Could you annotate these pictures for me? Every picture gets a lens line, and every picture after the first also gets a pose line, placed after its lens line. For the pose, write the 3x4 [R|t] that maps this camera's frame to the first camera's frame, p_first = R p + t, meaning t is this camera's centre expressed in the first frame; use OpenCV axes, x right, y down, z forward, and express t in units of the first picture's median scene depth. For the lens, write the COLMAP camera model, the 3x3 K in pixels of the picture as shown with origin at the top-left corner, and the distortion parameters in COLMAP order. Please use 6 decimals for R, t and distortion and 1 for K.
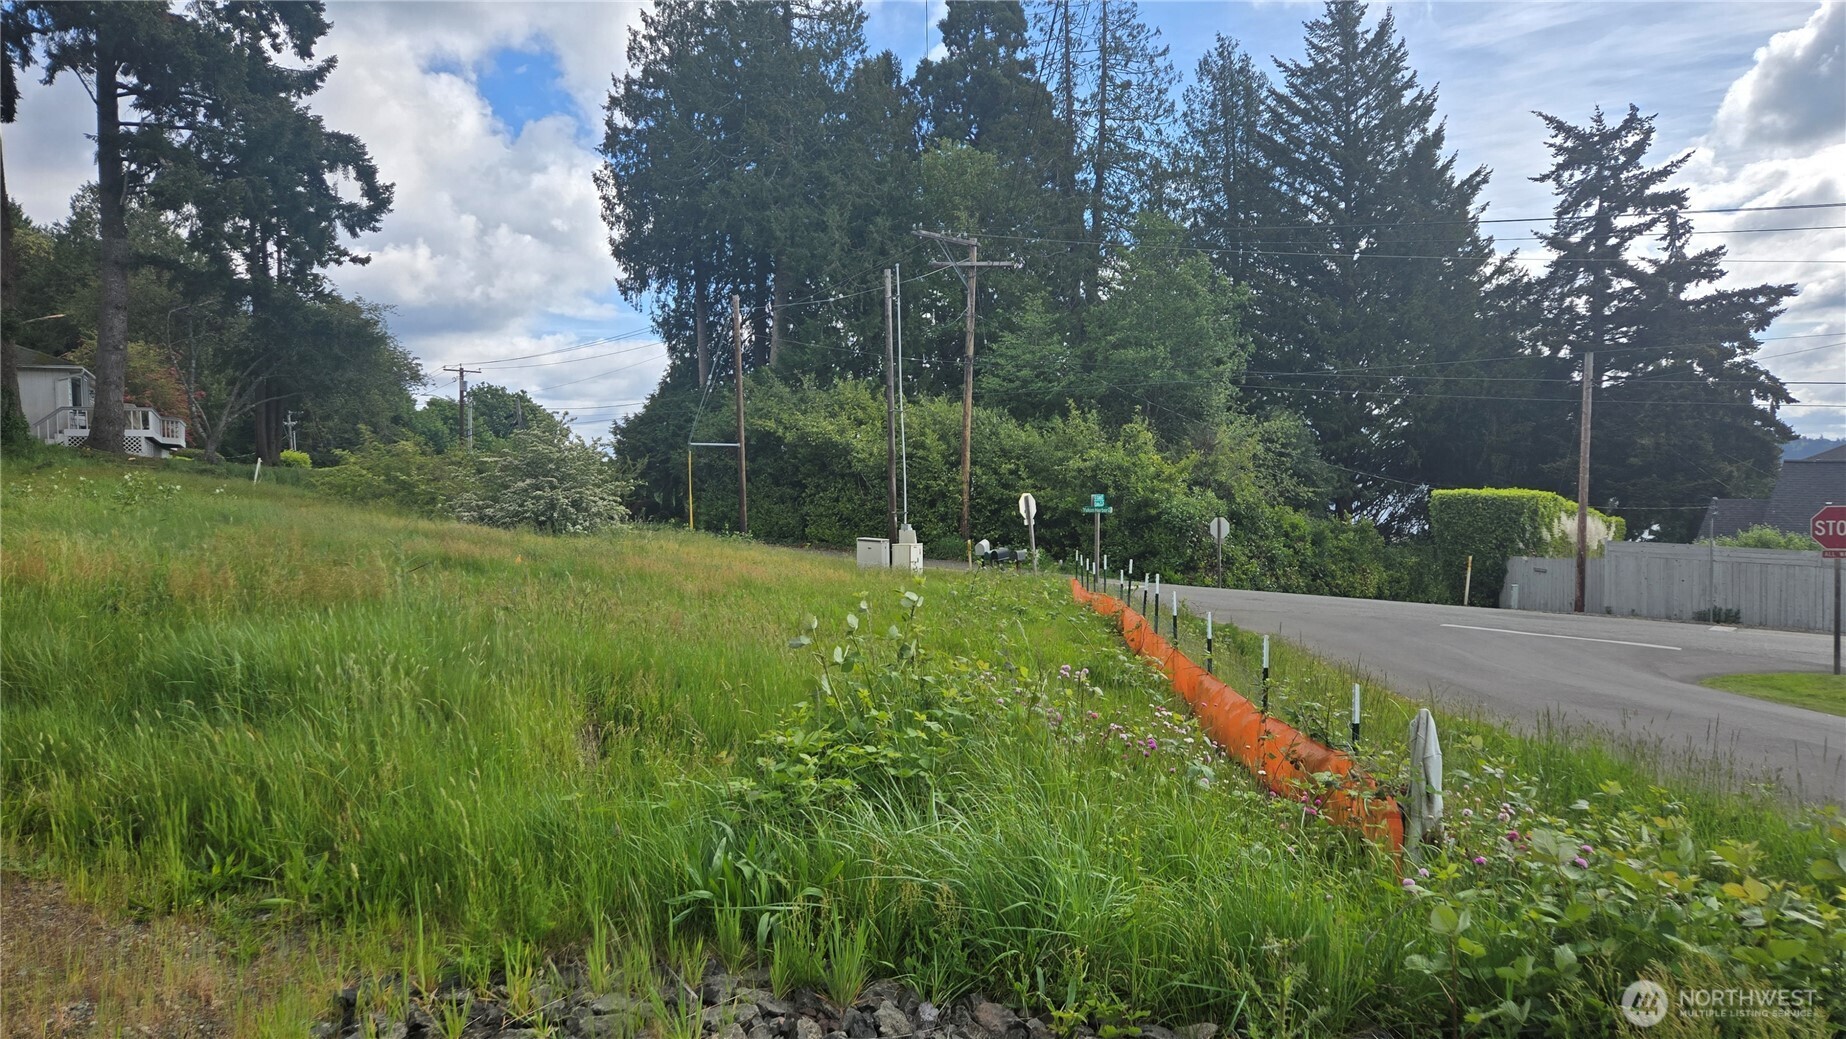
lens RADIAL K [[1228.5, 0, 924.2], [0, 1228.5, 529.1], [0, 0, 1]] dist [0.083787, -0.057398]
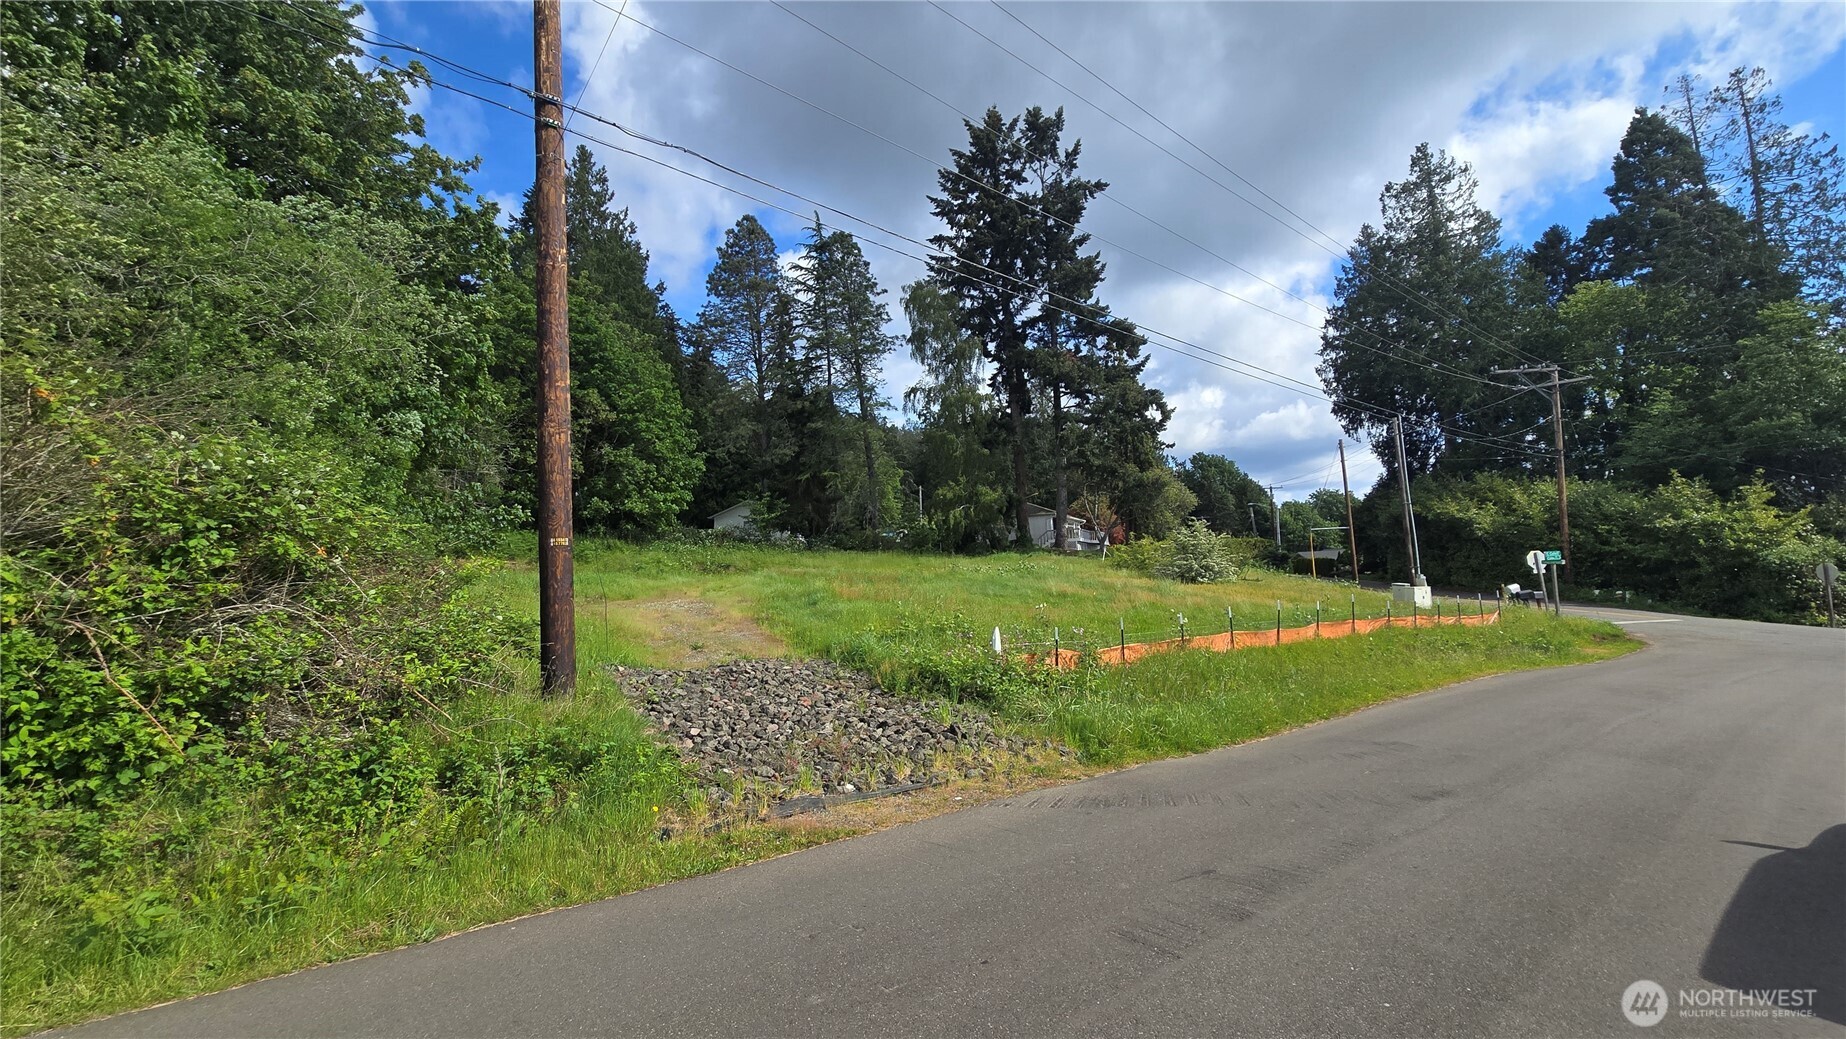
lens RADIAL K [[755.7, 0, 927.8], [0, 755.7, 508.7], [0, 0, 1]] dist [0.006035, -0.002642]
pose [[0.645001, -0.084469, -0.759499, 0.182039], [0.012078, 0.994875, -0.100389, 0.001061], [0.764086, 0.055578, 0.642715, -0.060628]]
